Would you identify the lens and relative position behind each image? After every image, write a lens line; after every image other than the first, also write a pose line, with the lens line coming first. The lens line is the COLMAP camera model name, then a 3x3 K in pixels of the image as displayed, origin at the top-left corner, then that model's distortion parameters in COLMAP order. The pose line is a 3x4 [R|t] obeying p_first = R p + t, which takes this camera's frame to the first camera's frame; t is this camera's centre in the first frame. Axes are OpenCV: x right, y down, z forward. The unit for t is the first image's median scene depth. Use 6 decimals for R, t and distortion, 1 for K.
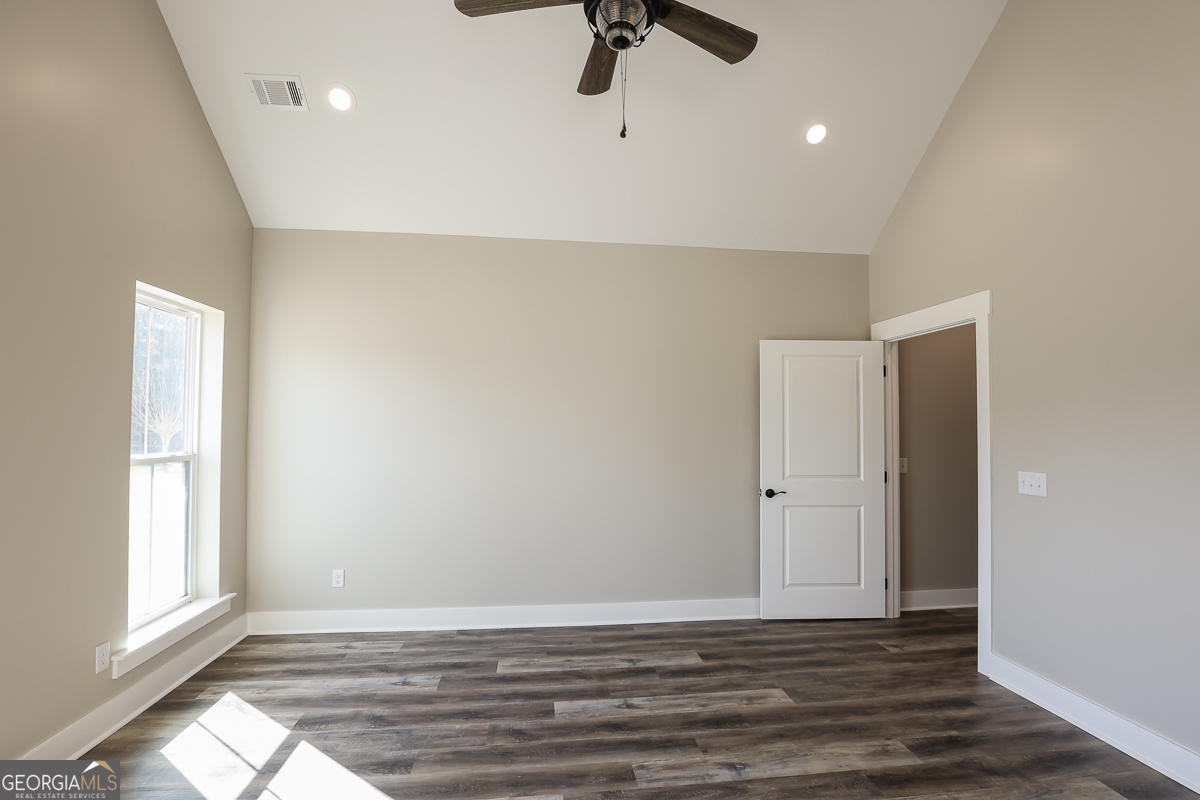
lens RADIAL K [[555.4, 0, 595.8], [0, 555.4, 407.7], [0, 0, 1]] dist [-0.039288, 0.008515]
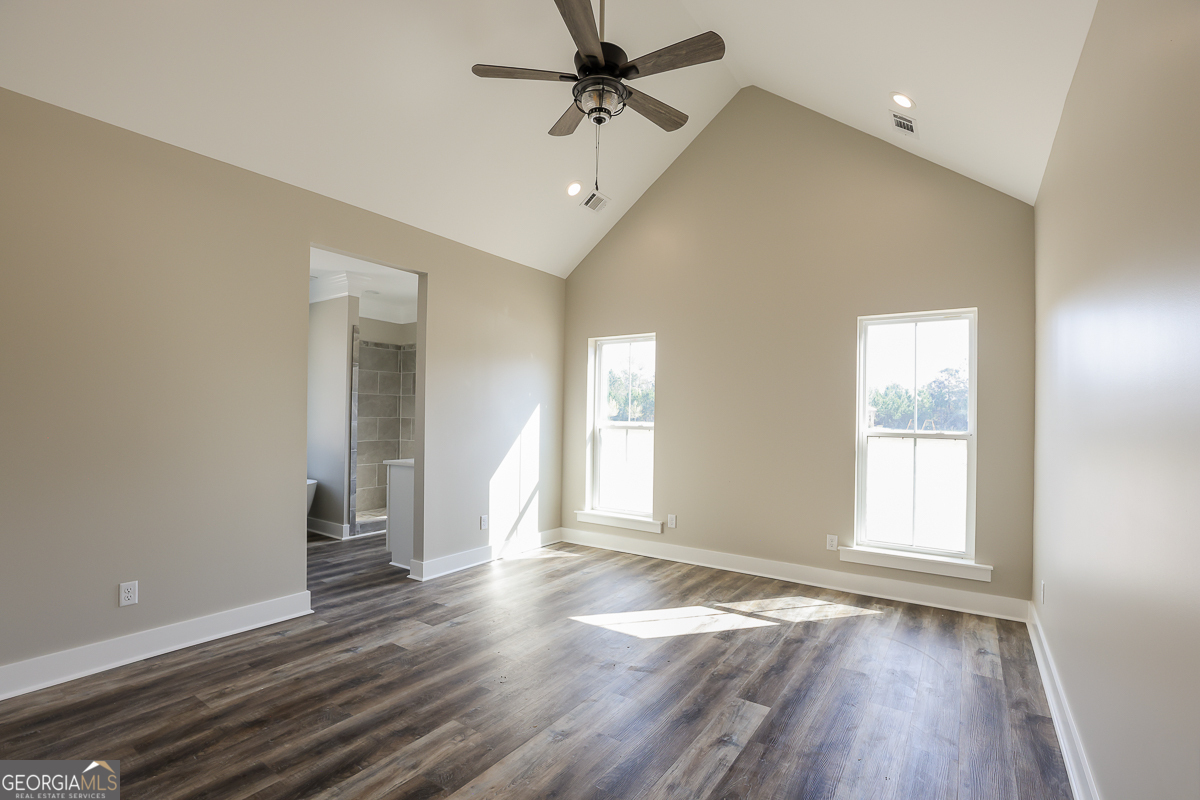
lens RADIAL K [[555.4, 0, 601.8], [0, 555.4, 405.6], [0, 0, 1]] dist [-0.039288, 0.008515]
pose [[-0.651963, -0.028062, -0.757731, 0.843988], [0.005042, 0.999132, -0.041341, 0.088546], [0.758234, -0.030774, -0.651256, 1.485160]]
